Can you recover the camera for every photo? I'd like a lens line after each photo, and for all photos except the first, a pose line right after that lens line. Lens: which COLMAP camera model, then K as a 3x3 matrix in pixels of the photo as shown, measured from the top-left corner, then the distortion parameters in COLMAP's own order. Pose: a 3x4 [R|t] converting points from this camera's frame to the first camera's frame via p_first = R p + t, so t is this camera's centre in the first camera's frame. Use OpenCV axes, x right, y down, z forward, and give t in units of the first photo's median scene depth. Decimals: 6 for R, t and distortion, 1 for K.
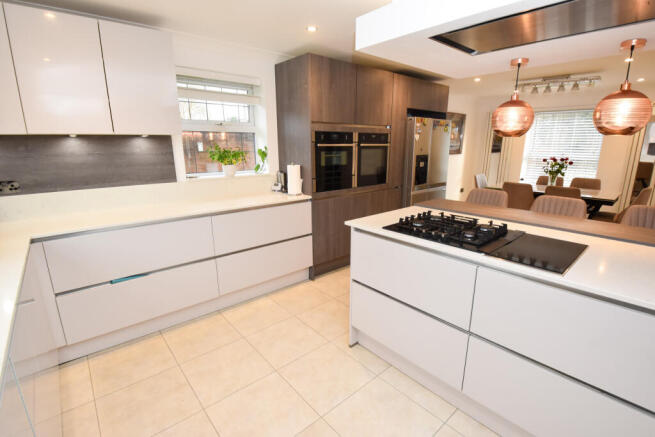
lens RADIAL K [[303.9, 0, 328.6], [0, 303.9, 217.3], [0, 0, 1]] dist [-0.019853, -0.007030]
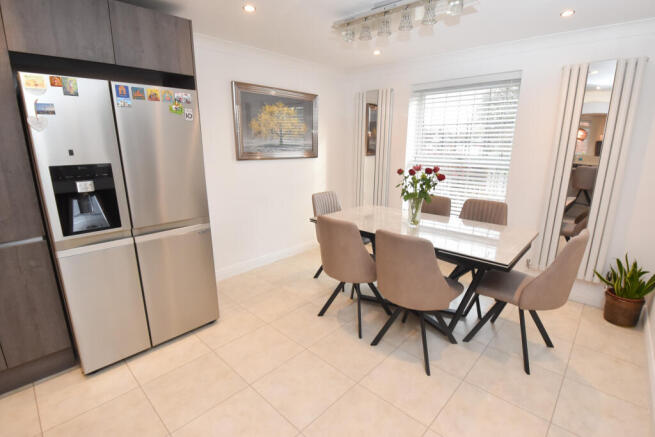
lens RADIAL K [[303.9, 0, 340.1], [0, 303.9, 217.1], [0, 0, 1]] dist [-0.019853, -0.007030]
pose [[0.993139, -0.019031, 0.115382, 0.946835], [0.019220, 0.999815, -0.000528, -0.190835], [-0.115351, 0.002742, 0.993321, 0.827880]]
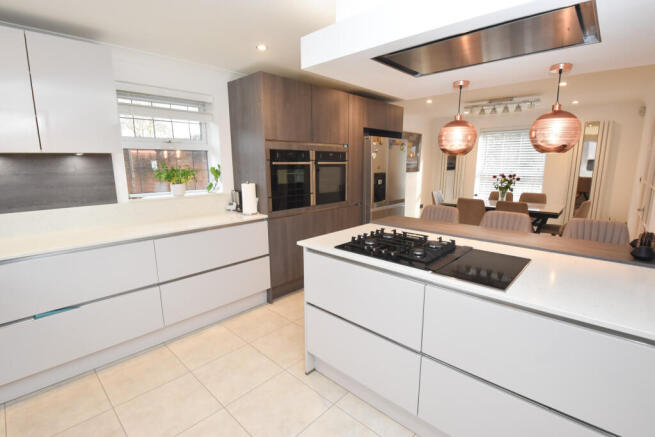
lens RADIAL K [[303.9, 0, 329.4], [0, 303.9, 216.9], [0, 0, 1]] dist [-0.019853, -0.007030]
pose [[0.994234, -0.019872, 0.105379, 0.043981], [0.025990, 0.998036, -0.057004, -0.005485], [-0.104039, 0.059414, 0.992797, 0.021448]]
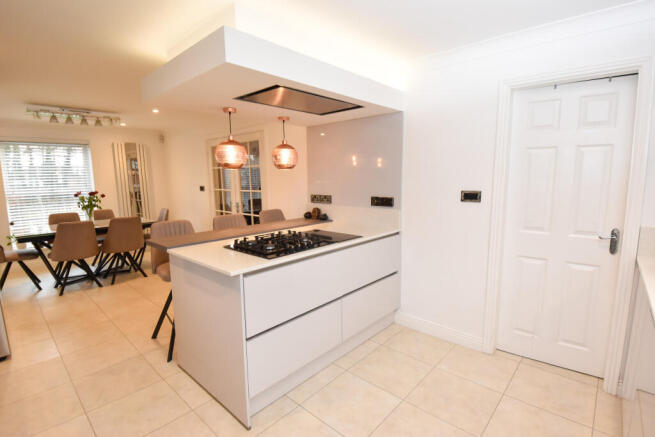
lens RADIAL K [[303.9, 0, 334.5], [0, 303.9, 218.6], [0, 0, 1]] dist [-0.019853, -0.007030]
pose [[-0.144172, -0.135301, 0.980259, -0.529328], [0.244505, 0.955022, 0.167779, -0.137700], [-0.958870, 0.263867, -0.104606, 0.599065]]
